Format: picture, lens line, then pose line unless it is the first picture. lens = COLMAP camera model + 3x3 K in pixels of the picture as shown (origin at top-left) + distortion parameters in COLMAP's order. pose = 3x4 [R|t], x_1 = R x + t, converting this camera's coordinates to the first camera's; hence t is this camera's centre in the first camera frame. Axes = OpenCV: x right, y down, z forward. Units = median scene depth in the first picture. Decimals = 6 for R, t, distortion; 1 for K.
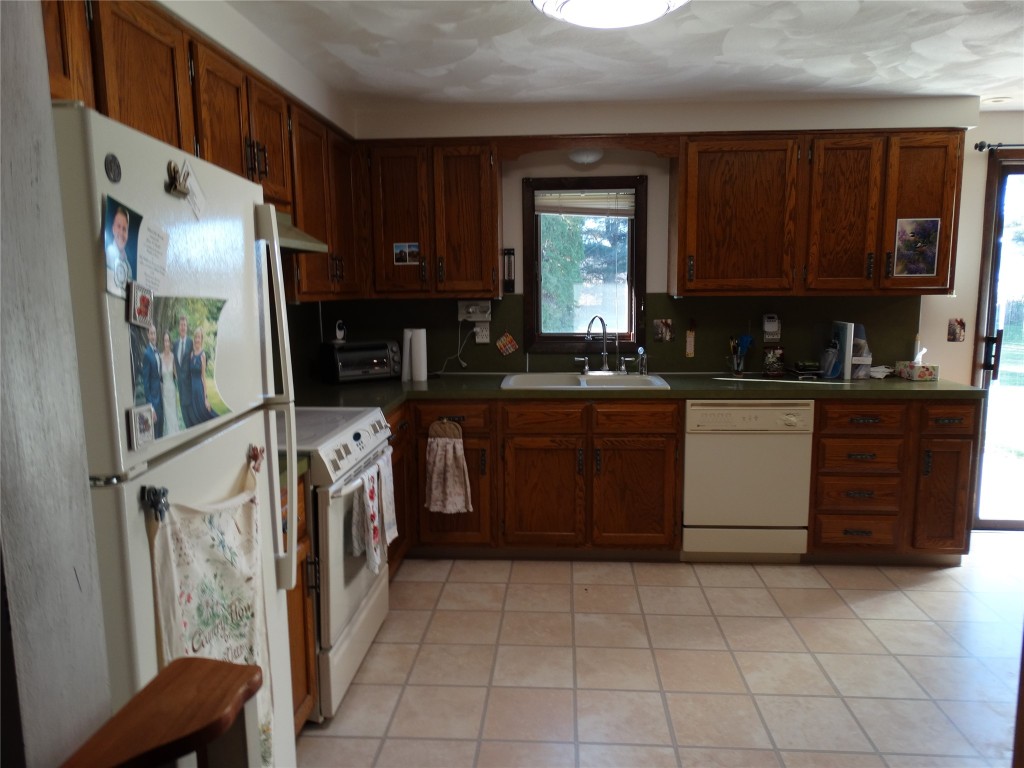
lens RADIAL K [[766.5, 0, 512.0], [0, 766.5, 384.0], [0, 0, 1]] dist [-0.003307, -0.003658]
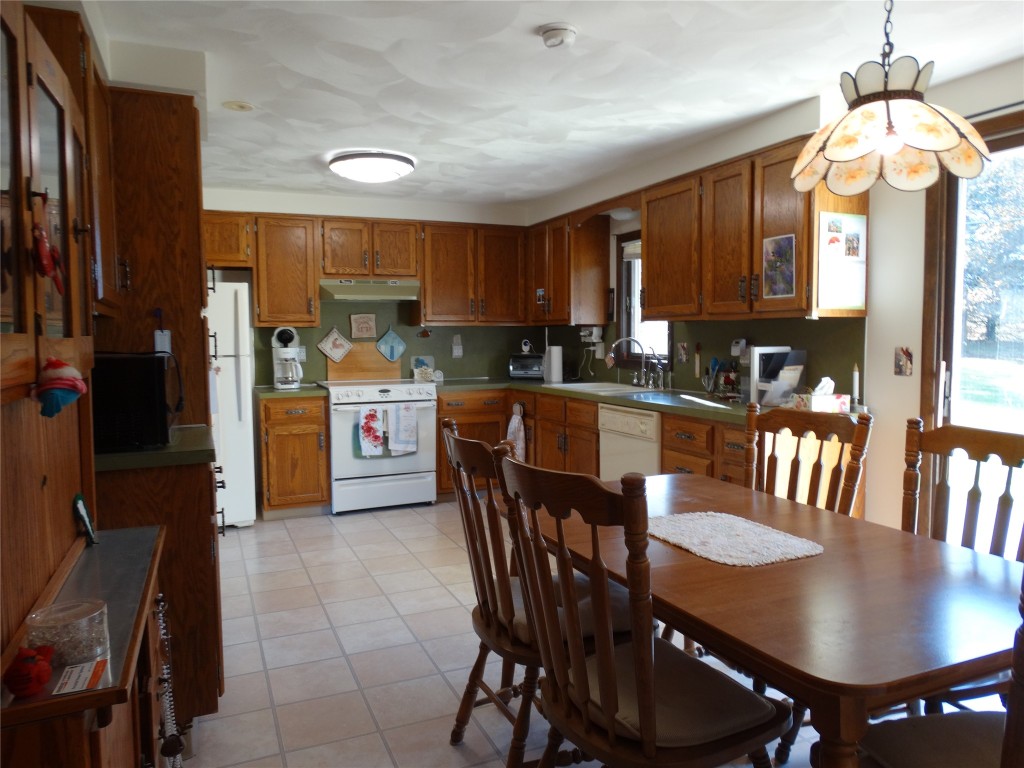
lens RADIAL K [[766.5, 0, 512.0], [0, 766.5, 384.0], [0, 0, 1]] dist [-0.003307, -0.003658]
pose [[0.431578, 0.062820, -0.899886, 1.236797], [-0.123735, 0.992266, 0.009927, -0.004444], [0.893549, 0.107063, 0.436013, 0.309928]]
